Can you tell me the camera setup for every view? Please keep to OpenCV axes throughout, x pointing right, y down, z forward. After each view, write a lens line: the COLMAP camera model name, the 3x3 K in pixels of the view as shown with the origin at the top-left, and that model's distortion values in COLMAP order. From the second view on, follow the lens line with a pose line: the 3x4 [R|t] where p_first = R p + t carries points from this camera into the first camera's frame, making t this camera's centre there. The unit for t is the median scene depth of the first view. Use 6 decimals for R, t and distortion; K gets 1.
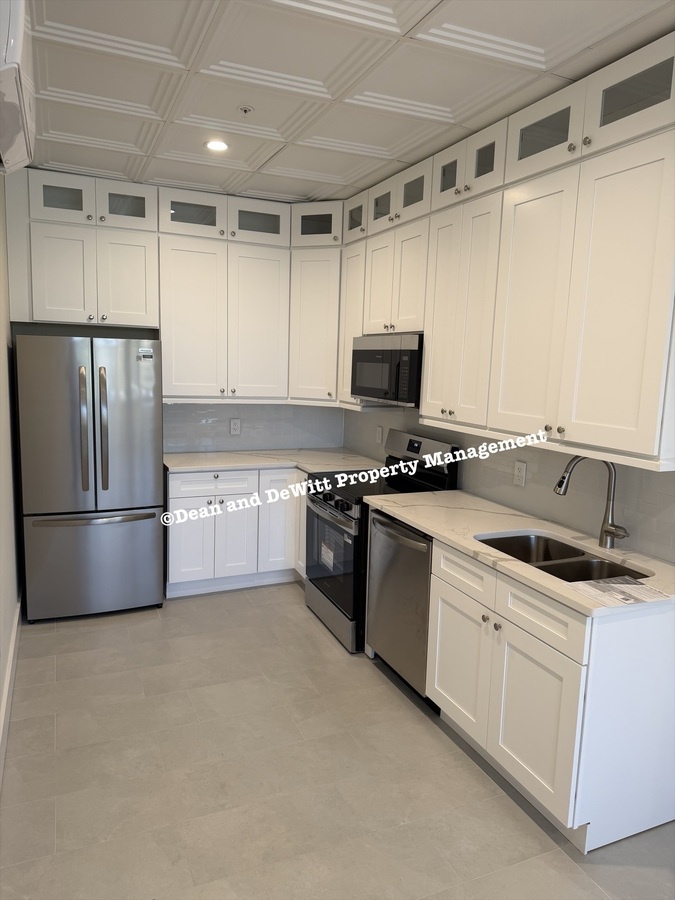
lens RADIAL K [[626.6, 0, 356.6], [0, 626.6, 454.0], [0, 0, 1]] dist [0.064725, -0.068108]
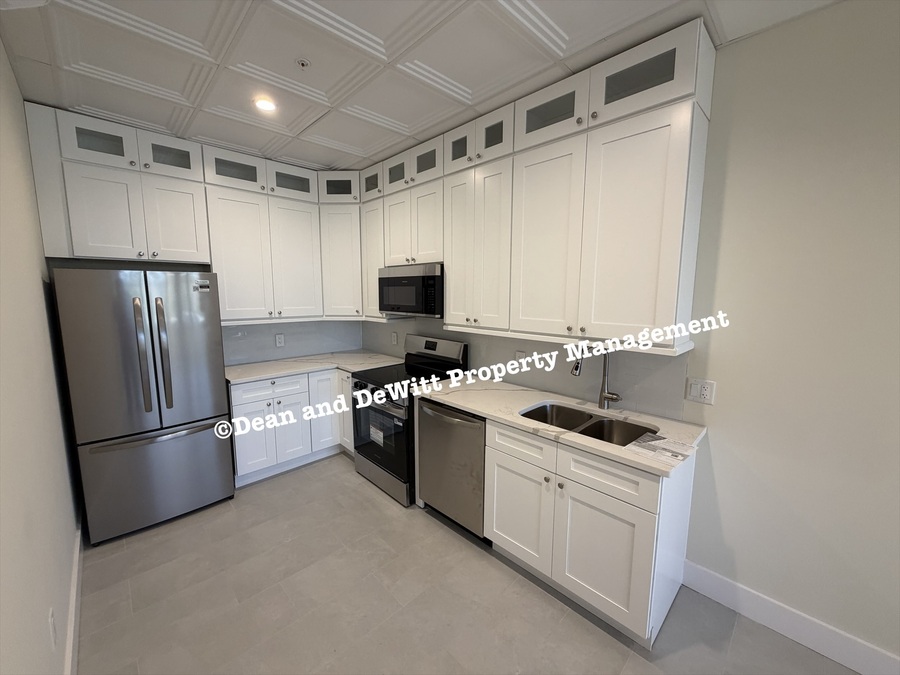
lens RADIAL K [[359.0, 0, 461.4], [0, 359.0, 338.6], [0, 0, 1]] dist [0.001427, -0.000461]
pose [[0.939684, -0.075896, 0.333518, -0.121340], [0.079136, 0.996856, 0.003881, -0.027915], [-0.332764, 0.022747, 0.942736, 0.240925]]
